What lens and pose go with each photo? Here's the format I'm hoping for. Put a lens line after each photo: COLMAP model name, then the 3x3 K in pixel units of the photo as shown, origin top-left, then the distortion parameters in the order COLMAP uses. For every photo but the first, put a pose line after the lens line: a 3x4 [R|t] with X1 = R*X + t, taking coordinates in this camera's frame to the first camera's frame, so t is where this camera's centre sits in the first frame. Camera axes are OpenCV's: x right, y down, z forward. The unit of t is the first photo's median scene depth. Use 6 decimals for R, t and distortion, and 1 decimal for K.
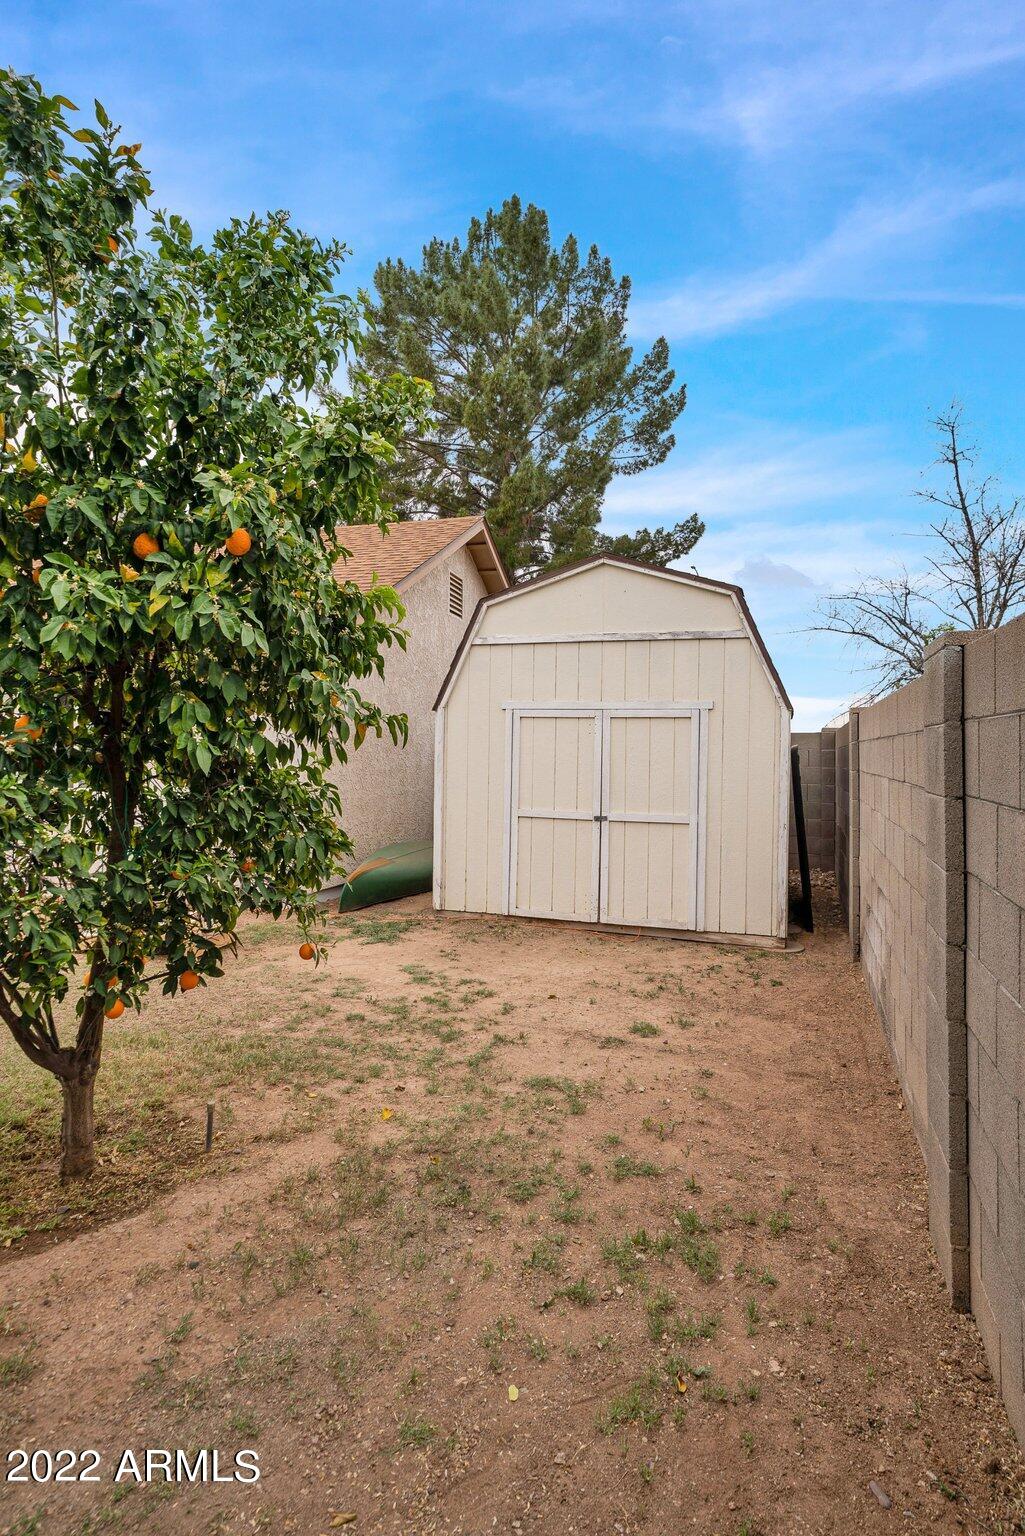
lens RADIAL K [[824.8, 0, 512.5], [0, 824.8, 768.0], [0, 0, 1]] dist [0.001059, 0.000028]
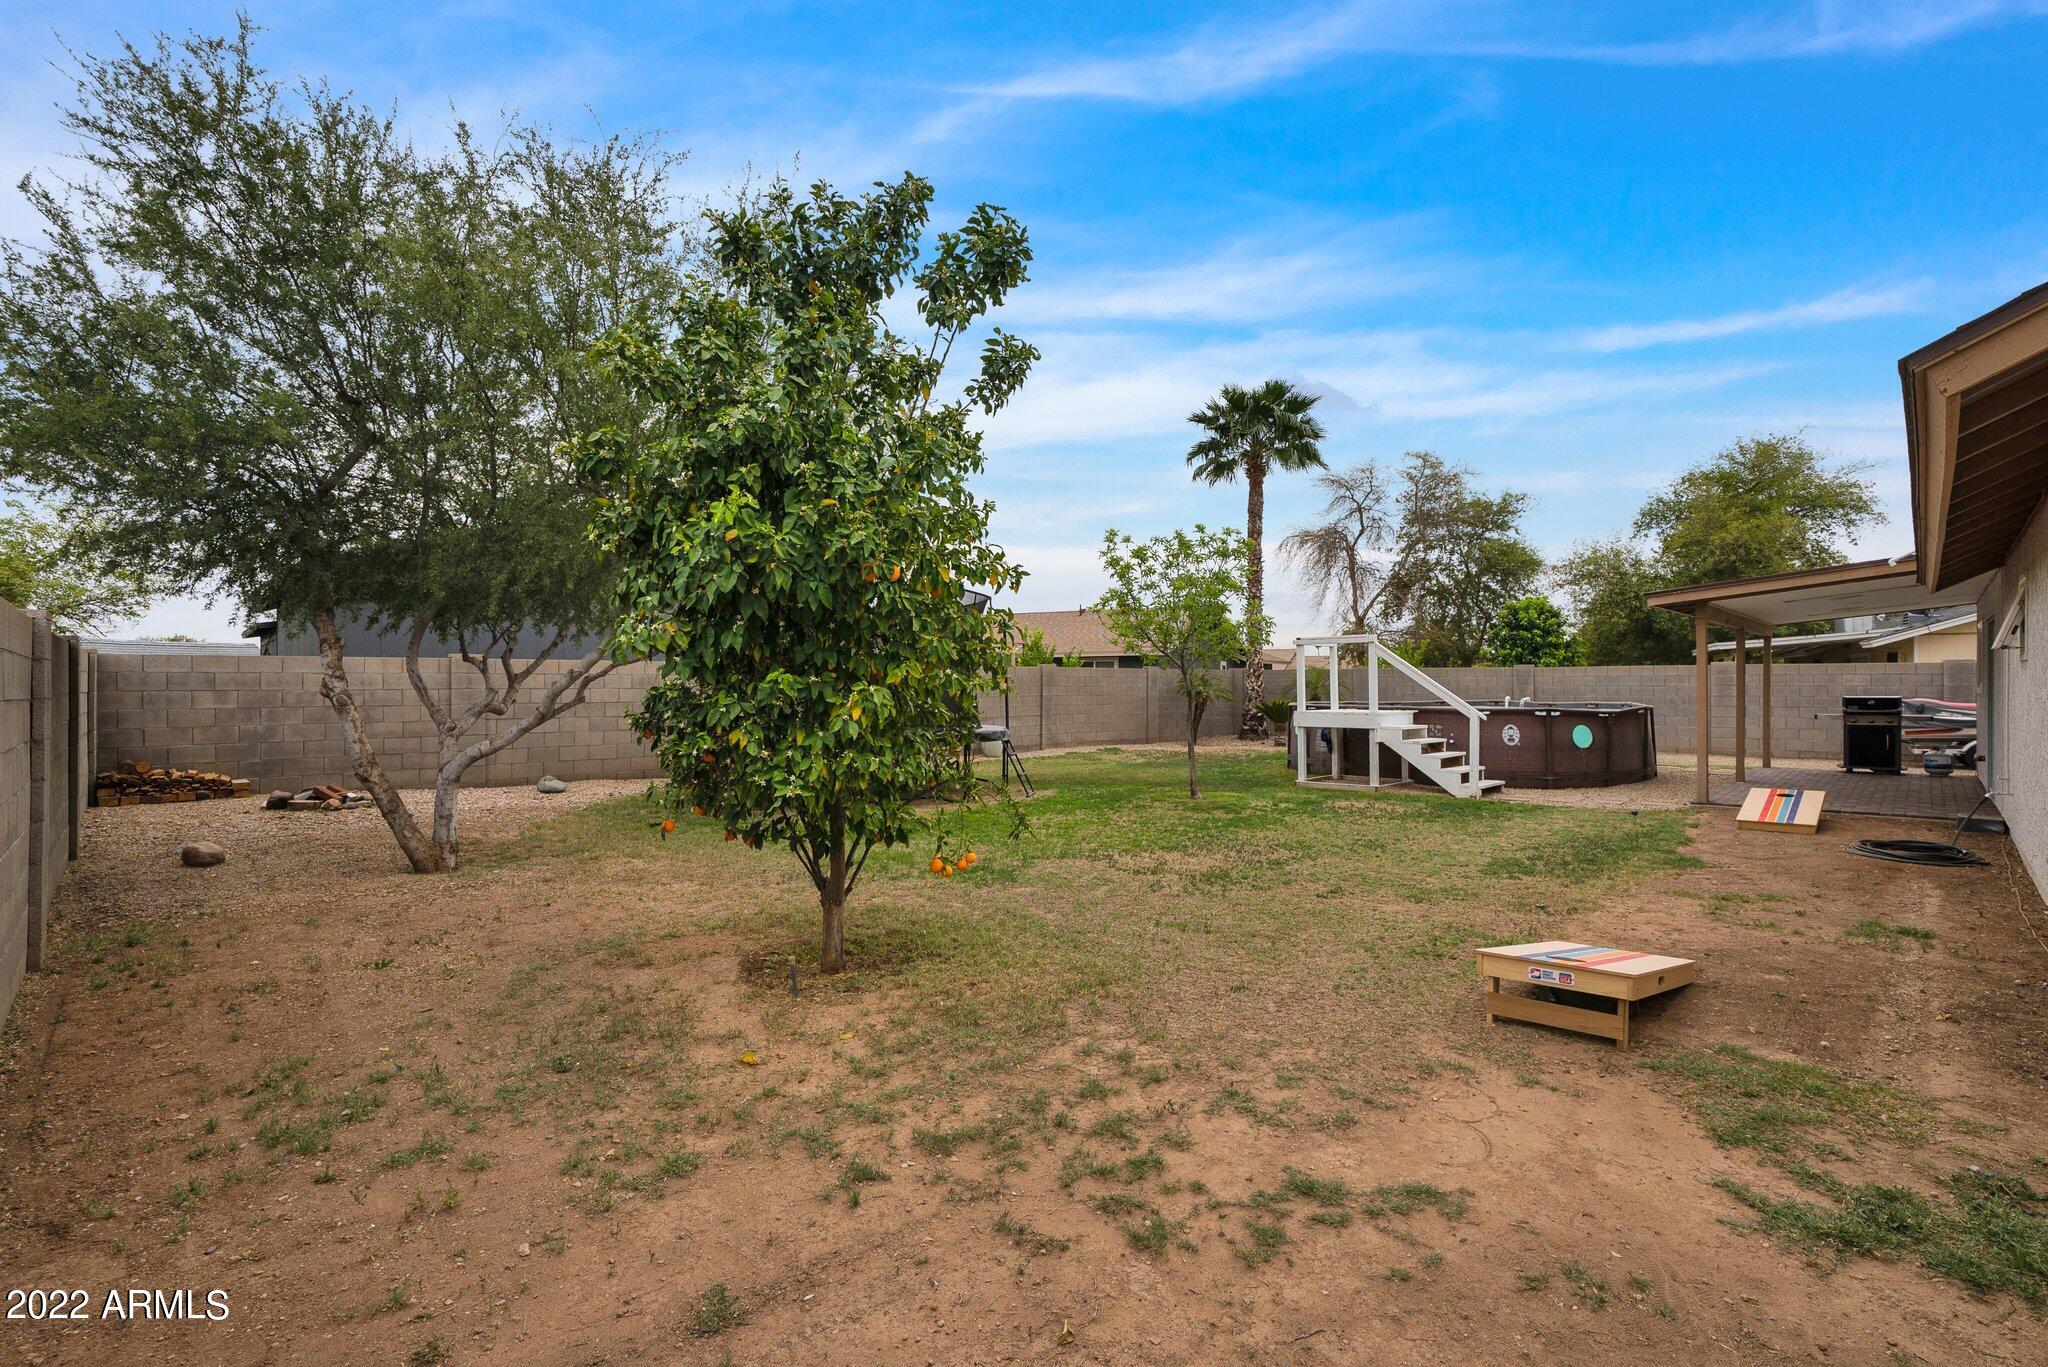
lens RADIAL K [[919.2, 0, 1024.0], [0, 919.2, 683.5], [0, 0, 1]] dist [0.002865, 0.000587]
pose [[-0.471252, -0.006447, -0.881975, 0.674636], [-0.008244, 0.999962, -0.002904, 0.003111], [0.881960, 0.005902, -0.471287, 1.949476]]
